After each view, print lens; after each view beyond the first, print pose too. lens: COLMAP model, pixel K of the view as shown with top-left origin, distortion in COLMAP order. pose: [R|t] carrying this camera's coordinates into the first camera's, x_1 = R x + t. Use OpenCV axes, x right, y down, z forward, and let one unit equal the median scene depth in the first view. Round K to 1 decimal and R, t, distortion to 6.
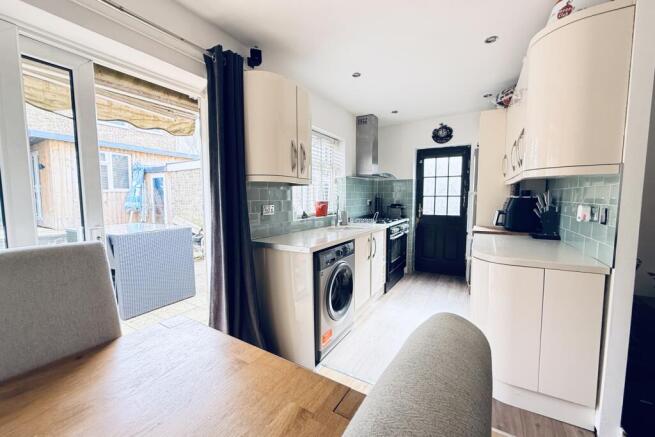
lens RADIAL K [[257.5, 0, 329.8], [0, 257.5, 218.8], [0, 0, 1]] dist [0.006857, 0.000238]
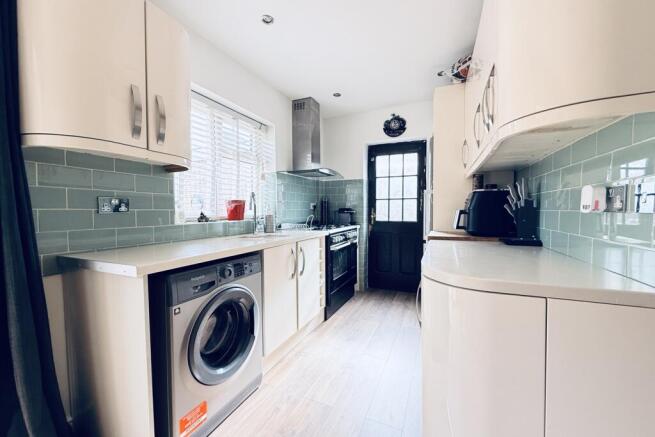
lens RADIAL K [[257.5, 0, 327.7], [0, 257.5, 218.6], [0, 0, 1]] dist [0.006857, 0.000238]
pose [[0.994000, -0.003379, 0.109325, 0.163901], [0.008824, 0.998742, -0.049362, 0.026055], [-0.109021, 0.050031, 0.992780, 0.256688]]
